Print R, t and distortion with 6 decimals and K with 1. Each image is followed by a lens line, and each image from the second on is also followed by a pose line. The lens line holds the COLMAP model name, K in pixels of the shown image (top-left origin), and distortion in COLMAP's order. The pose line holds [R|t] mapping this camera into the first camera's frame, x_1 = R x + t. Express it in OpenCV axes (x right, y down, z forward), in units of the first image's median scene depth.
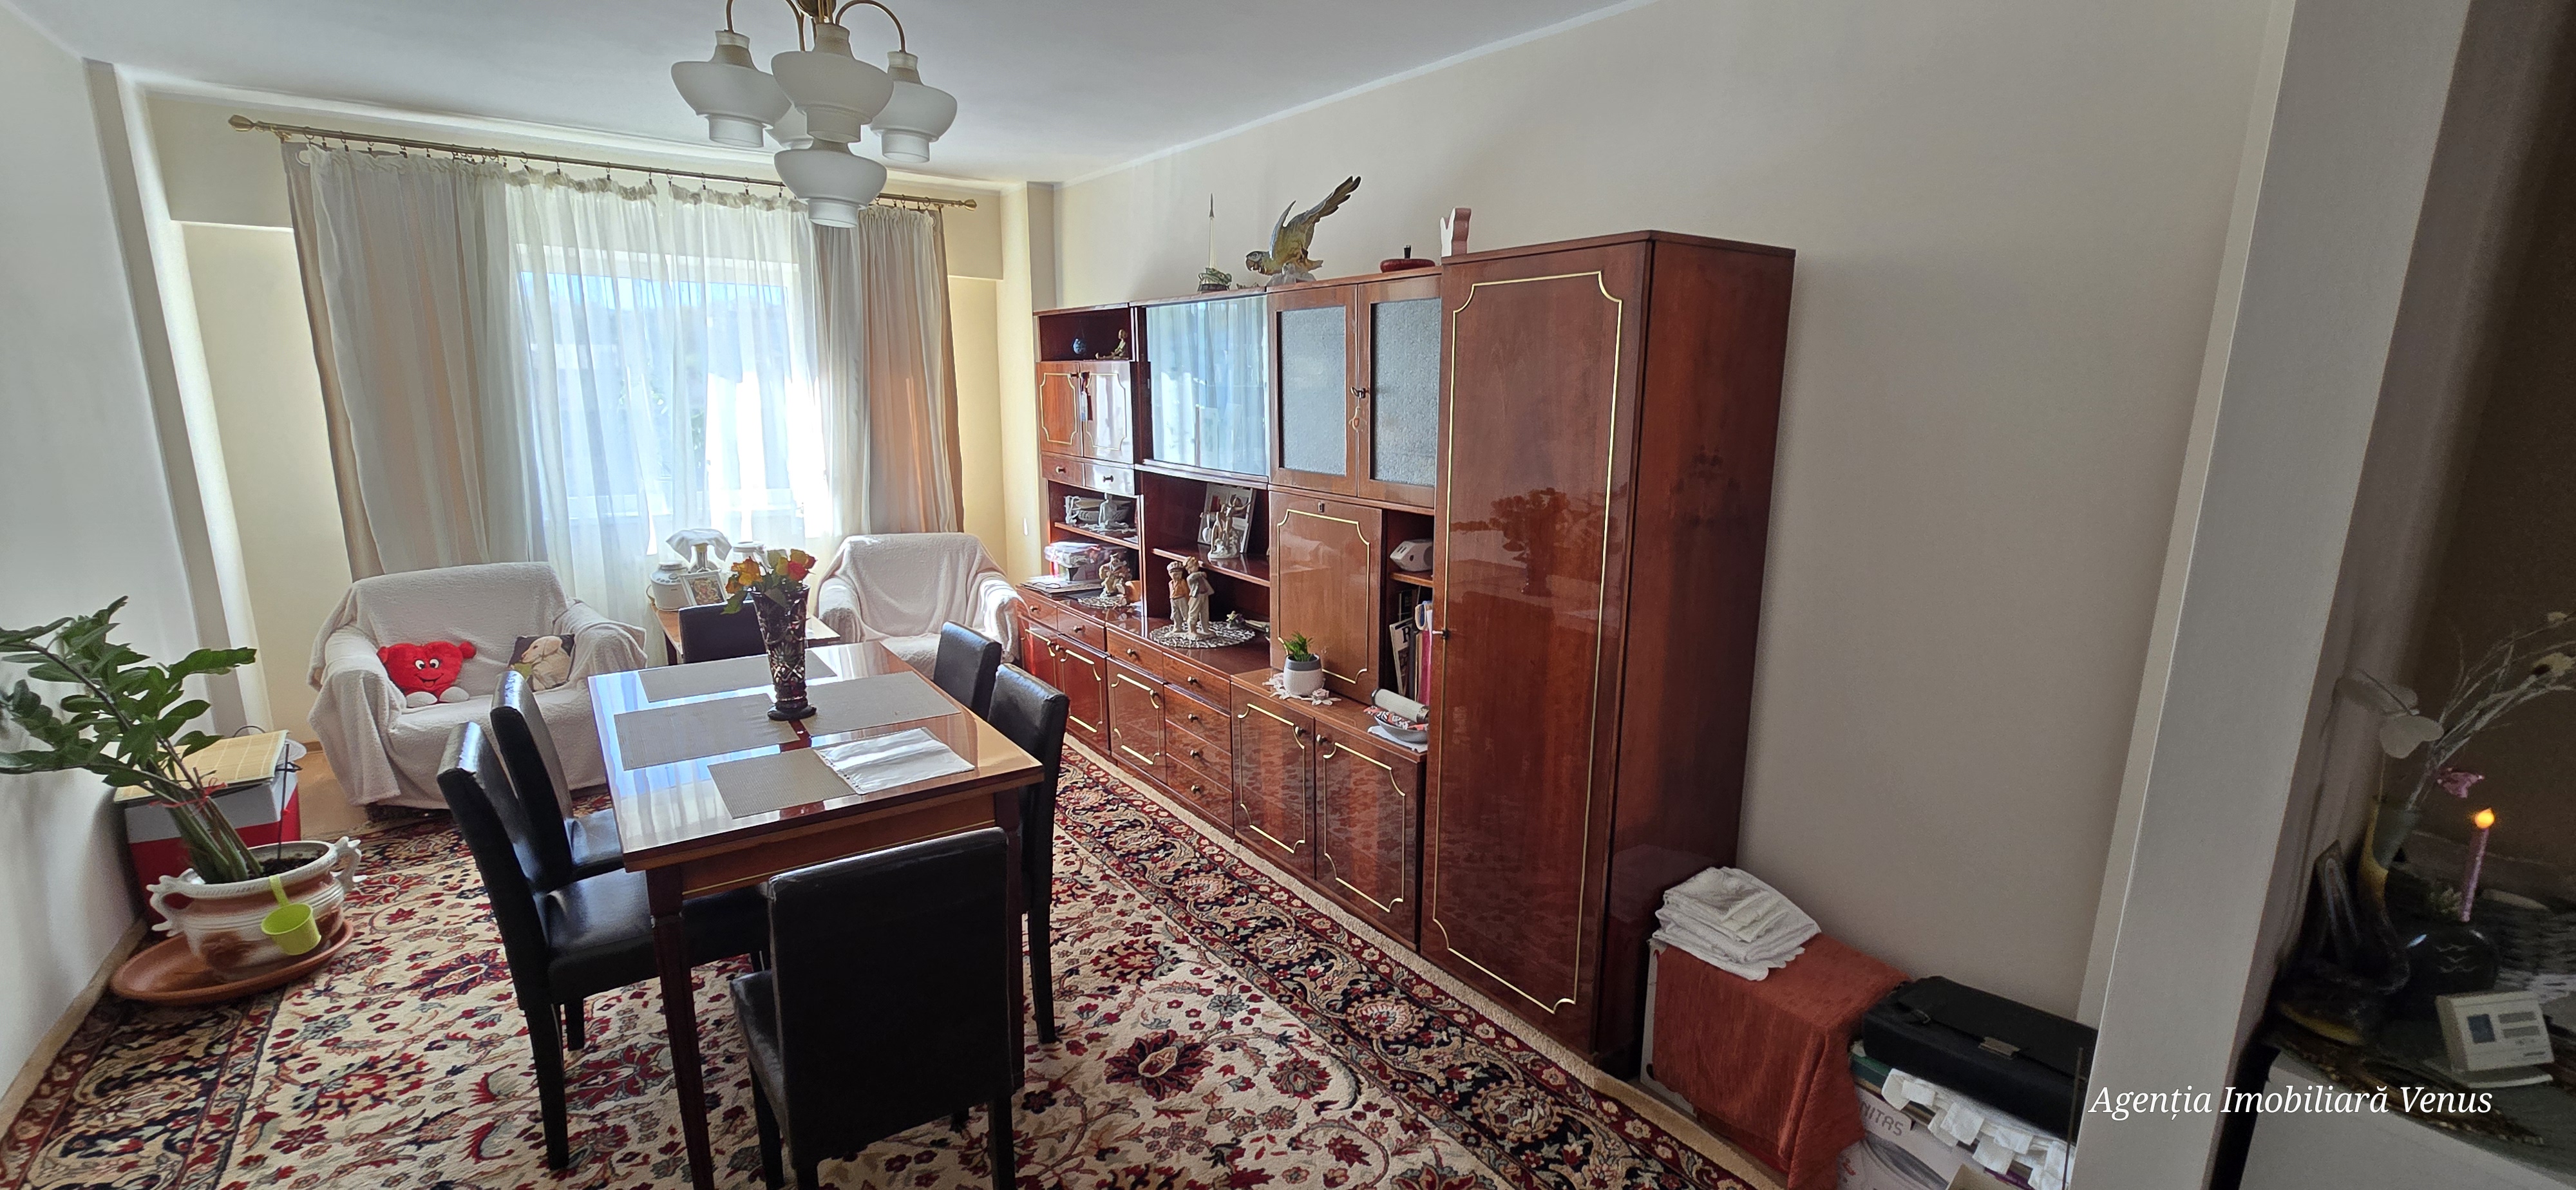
lens RADIAL K [[1074.9, 0, 1281.6], [0, 1074.9, 604.5], [0, 0, 1]] dist [-0.001844, -0.000131]
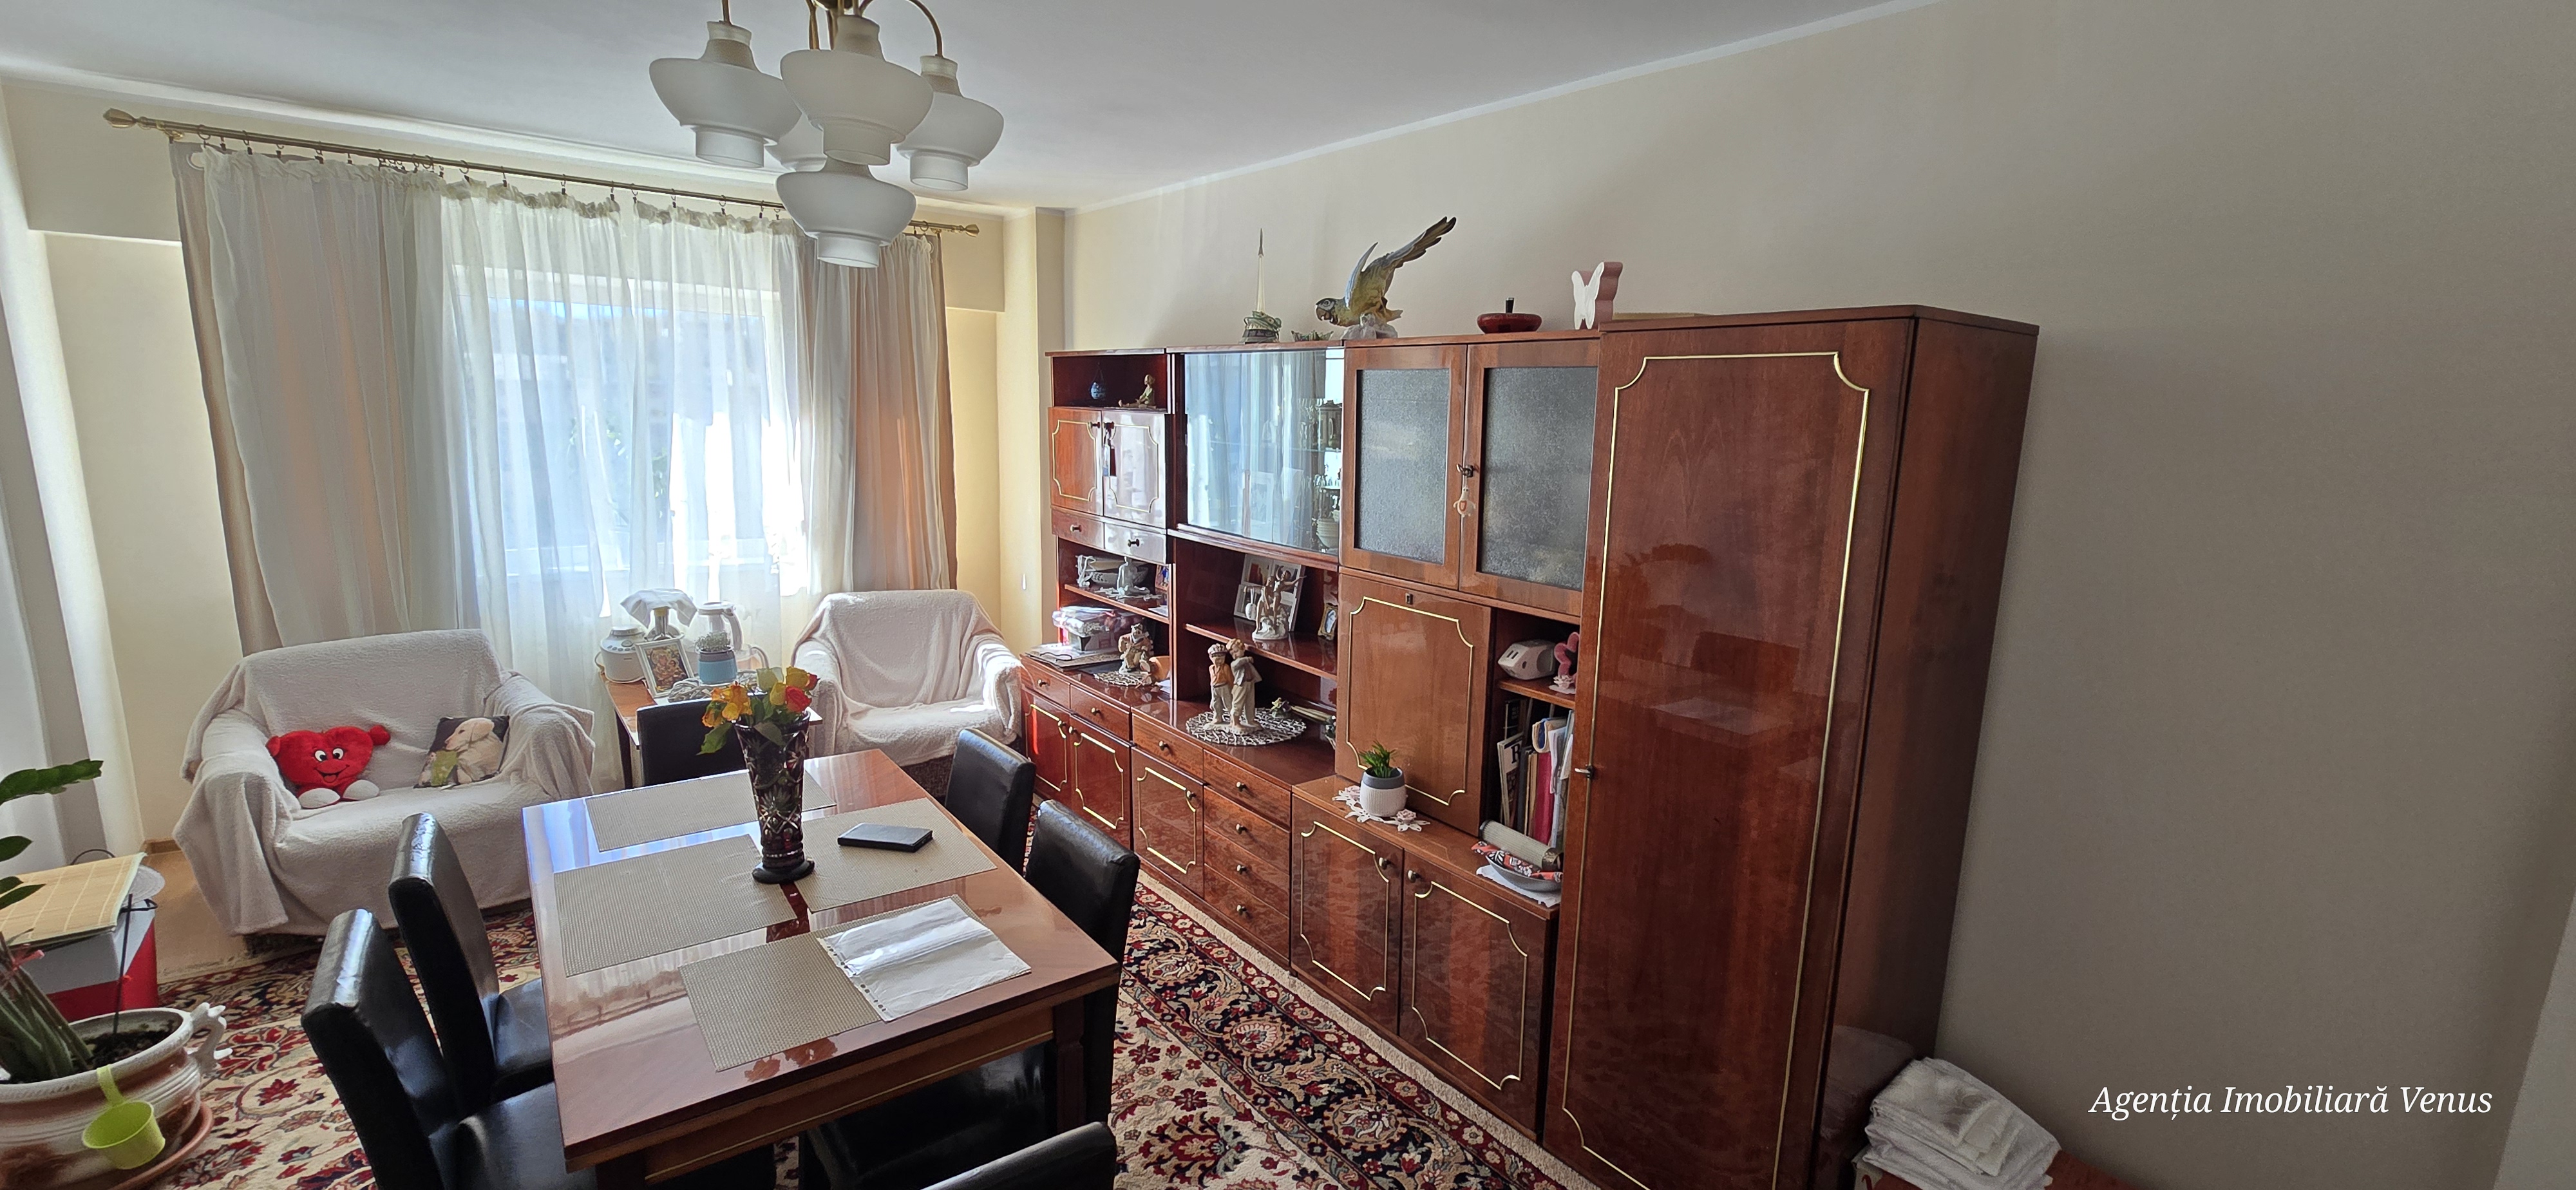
lens RADIAL K [[1069.5, 0, 1288.0], [0, 1069.5, 595.0], [0, 0, 1]] dist [-0.001336, -0.000173]
pose [[0.999012, 0.009814, 0.043352, -0.092053], [-0.008704, 0.999632, -0.025702, -0.067031], [-0.043588, 0.025299, 0.998729, 0.144751]]
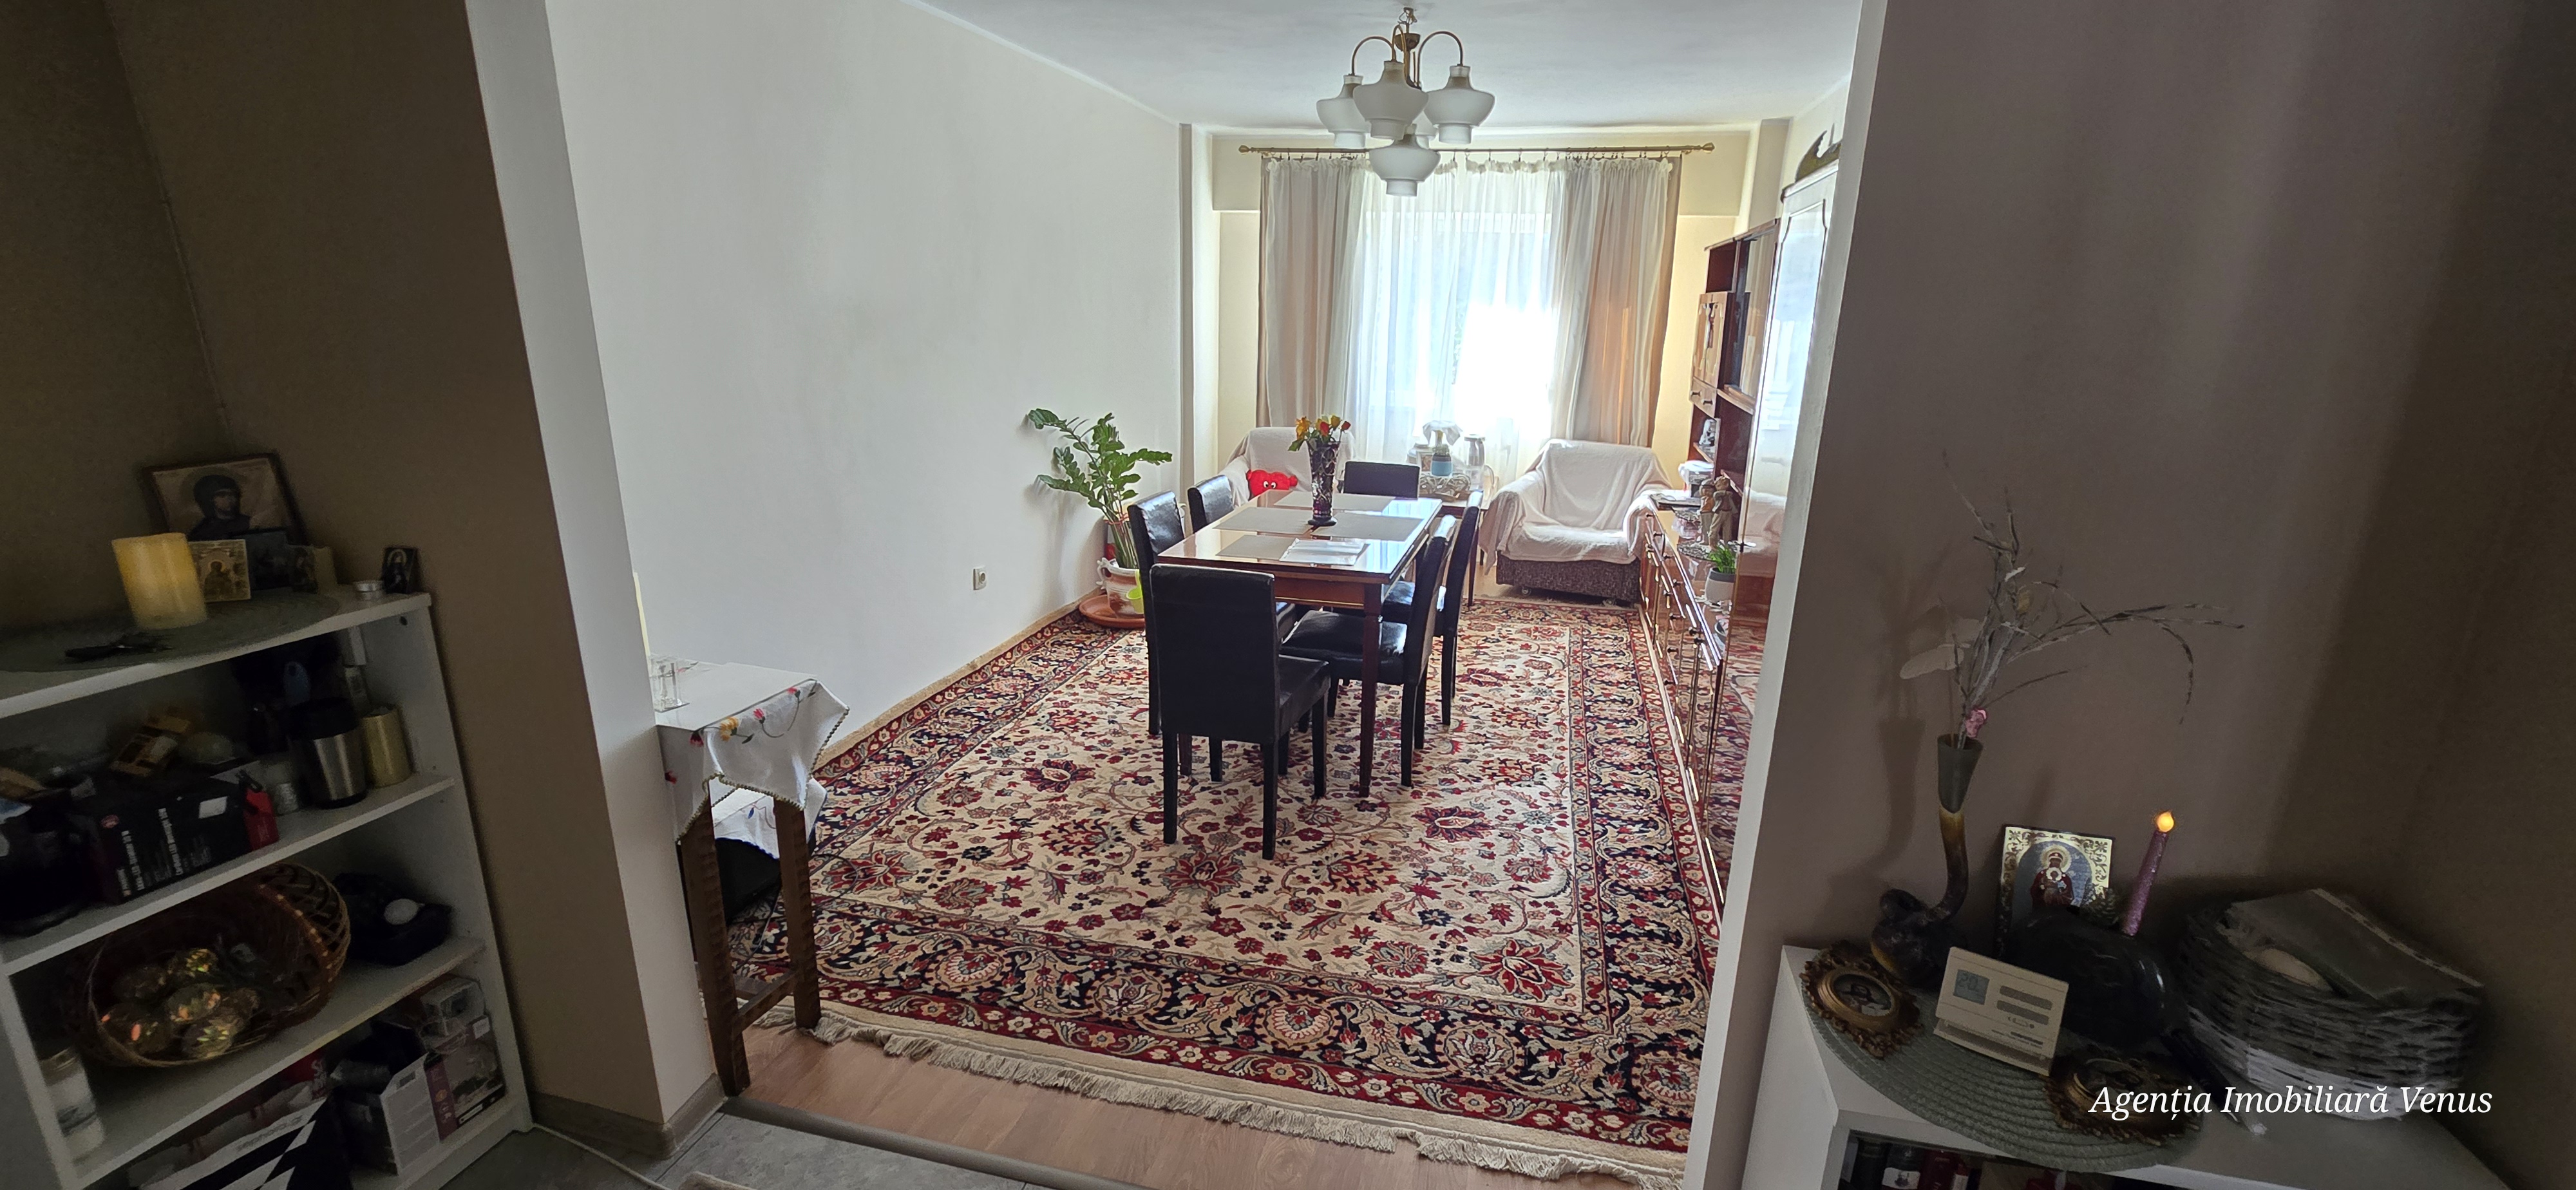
lens RADIAL K [[1069.5, 0, 1288.0], [0, 1069.5, 595.0], [0, 0, 1]] dist [-0.001336, -0.000173]
pose [[0.646281, 0.208712, -0.734003, 0.514825], [-0.172183, 0.976949, 0.126188, 0.012586], [0.743421, 0.044830, 0.667320, -0.042308]]
